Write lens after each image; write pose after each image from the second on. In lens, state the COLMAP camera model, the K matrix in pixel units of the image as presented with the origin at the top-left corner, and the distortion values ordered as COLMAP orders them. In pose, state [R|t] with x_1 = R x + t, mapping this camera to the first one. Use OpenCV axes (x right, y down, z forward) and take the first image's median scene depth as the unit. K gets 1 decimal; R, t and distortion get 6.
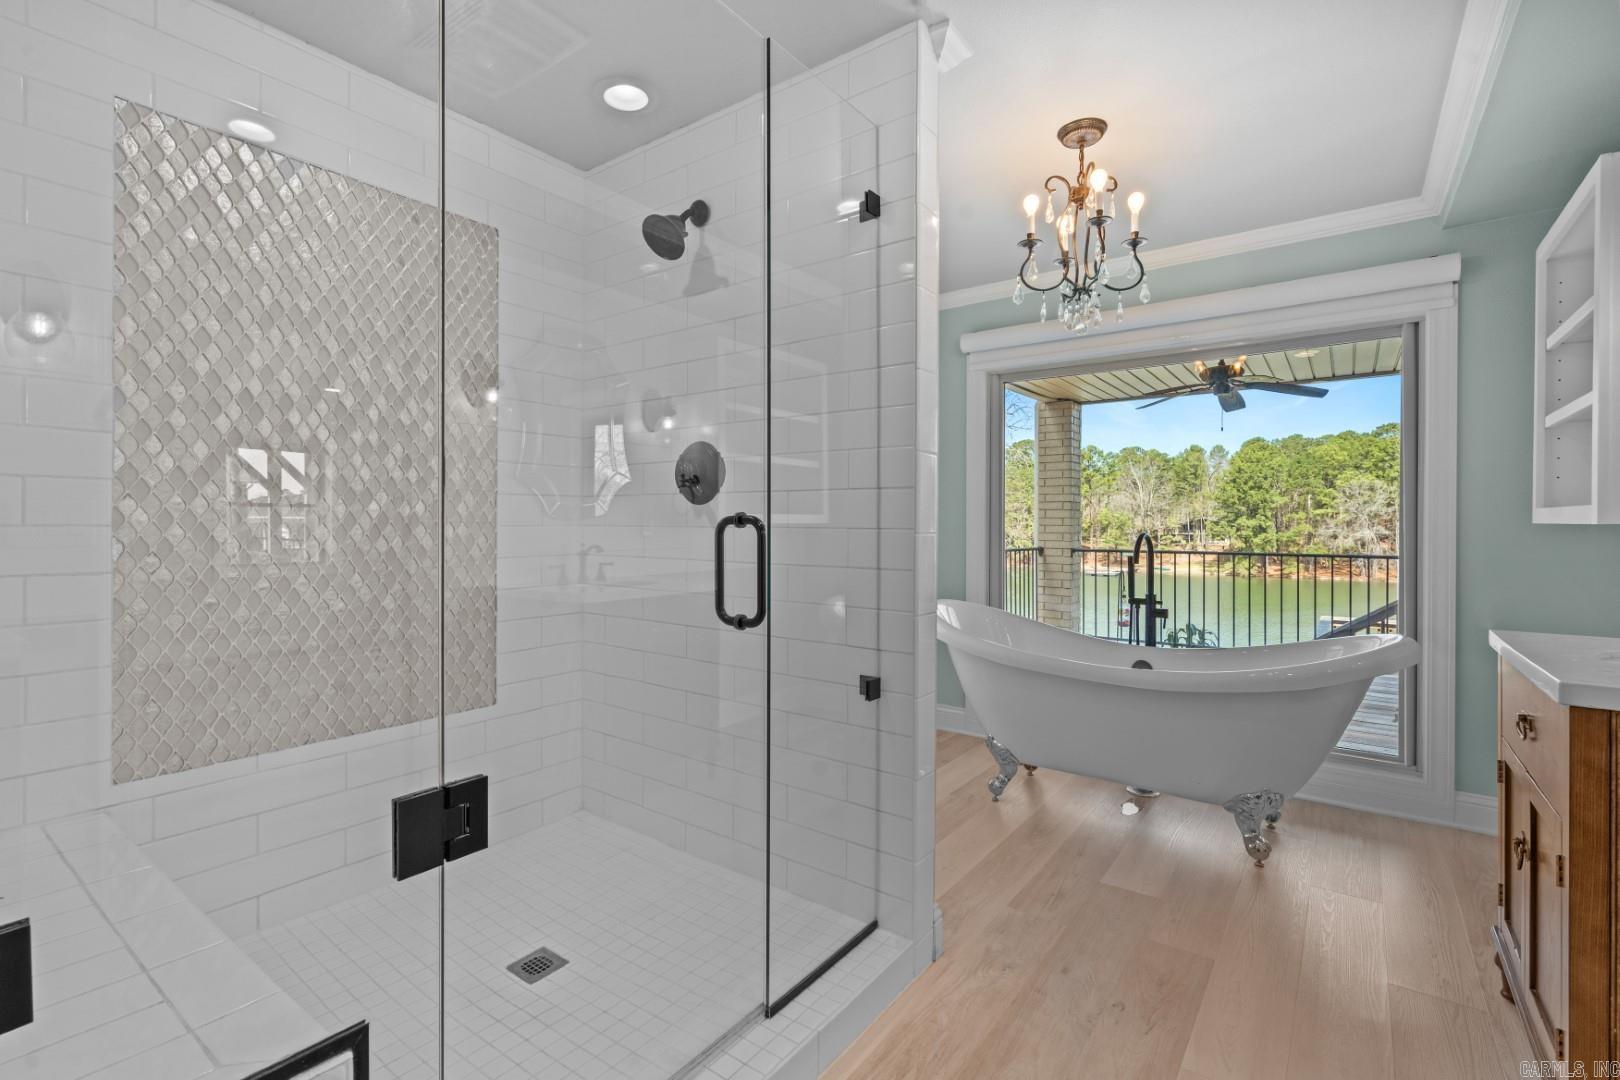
lens RADIAL K [[743.4, 0, 804.6], [0, 743.4, 520.8], [0, 0, 1]] dist [-0.003475, 0.003319]
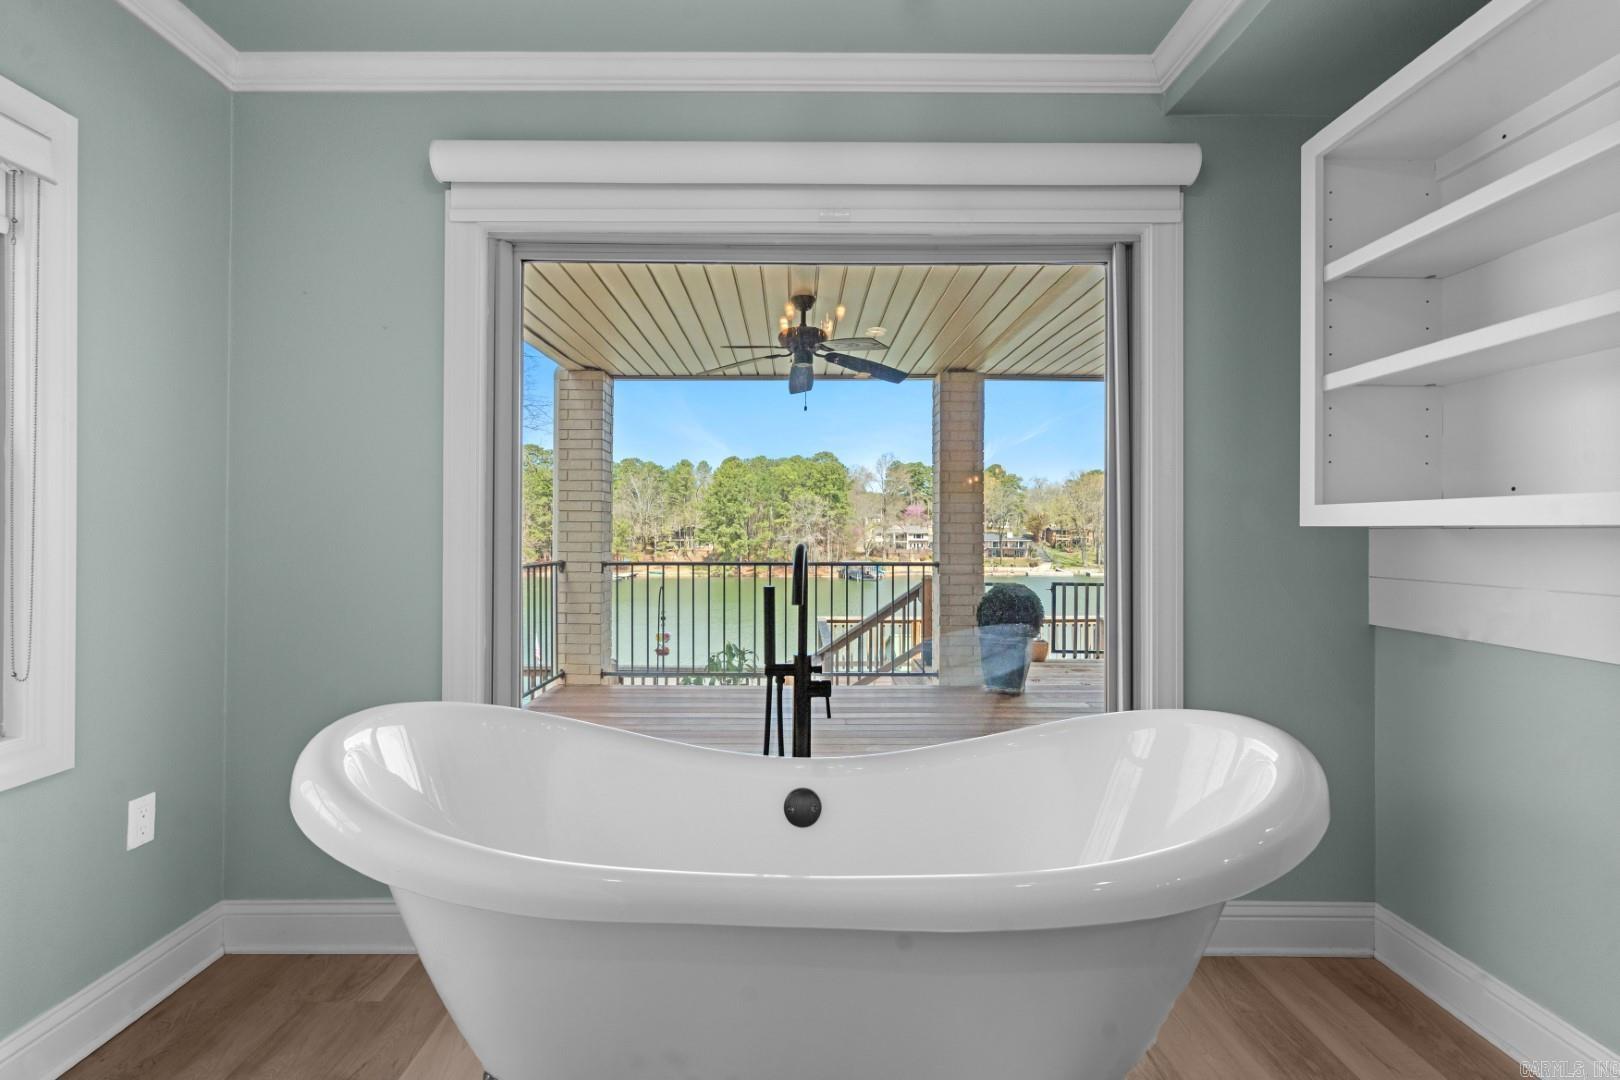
lens RADIAL K [[743.4, 0, 811.8], [0, 743.4, 526.6], [0, 0, 1]] dist [-0.003475, 0.003319]
pose [[0.793812, 0.003619, 0.608153, 0.059492], [-0.002374, 0.999993, -0.002853, 0.002226], [-0.608159, 0.000821, 0.793815, 0.243943]]
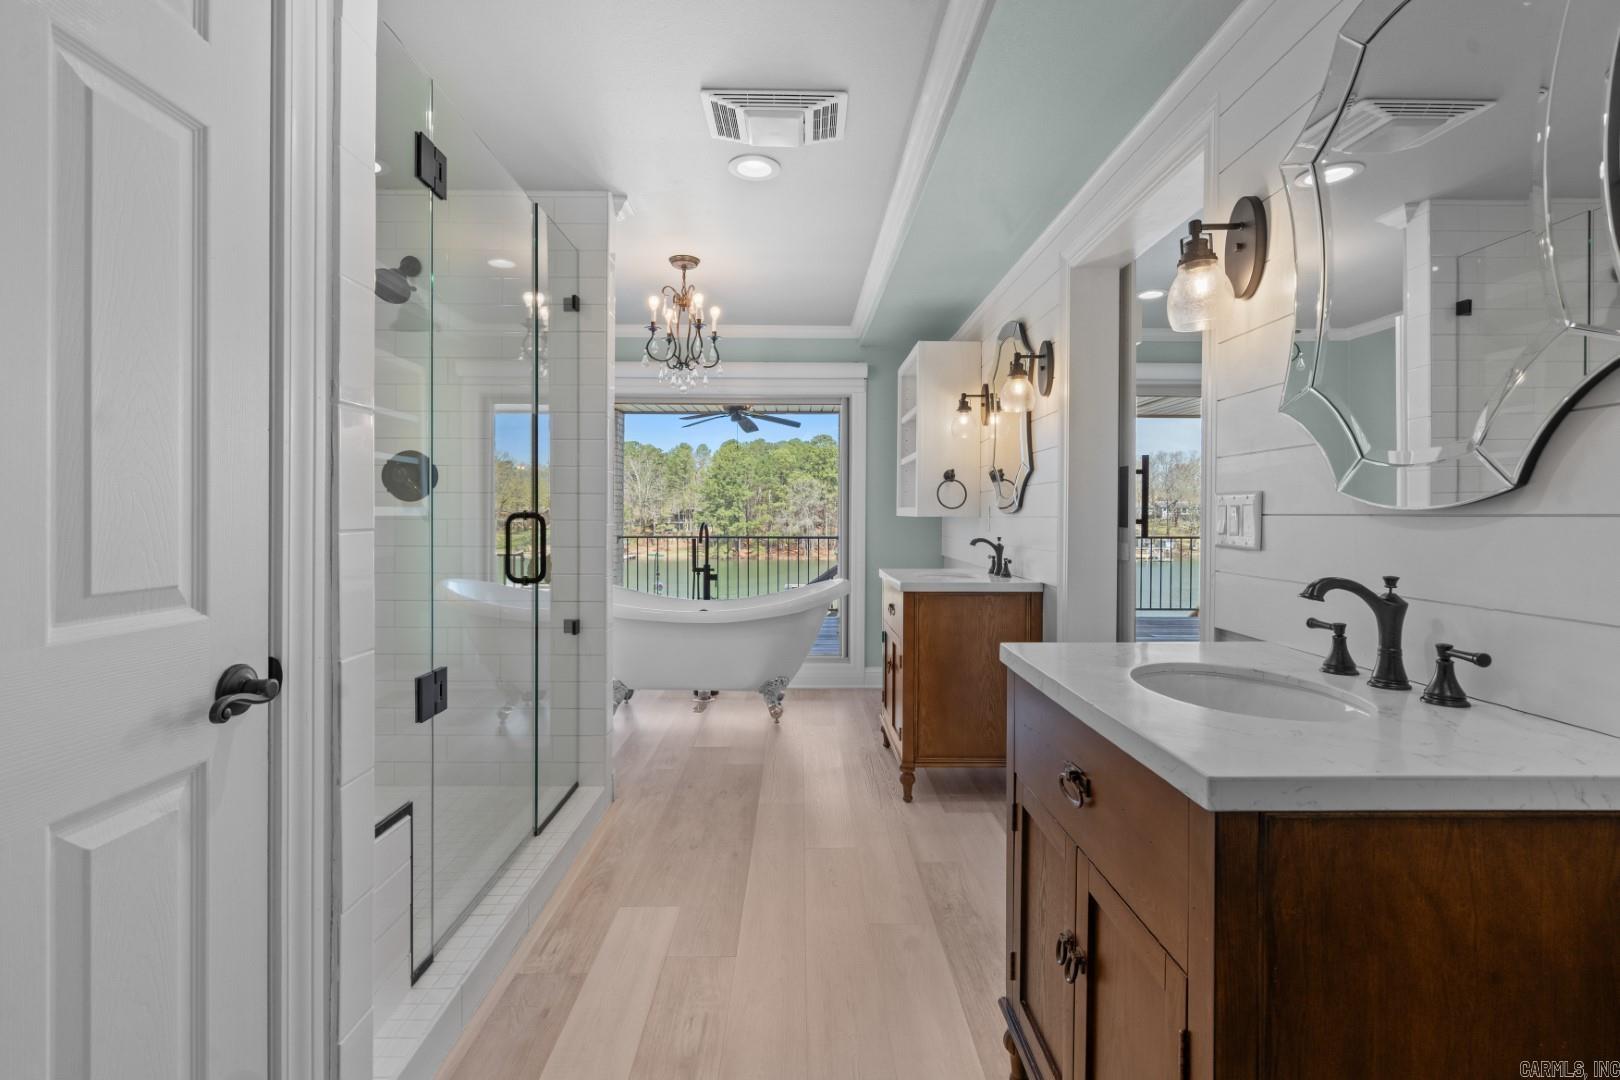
lens RADIAL K [[743.4, 0, 826.8], [0, 743.4, 510.4], [0, 0, 1]] dist [-0.003475, 0.003319]
pose [[0.781245, 0.002544, 0.624219, -0.111754], [-0.002193, 0.999997, -0.001332, -0.002168], [-0.624221, -0.000328, 0.781248, -0.121081]]
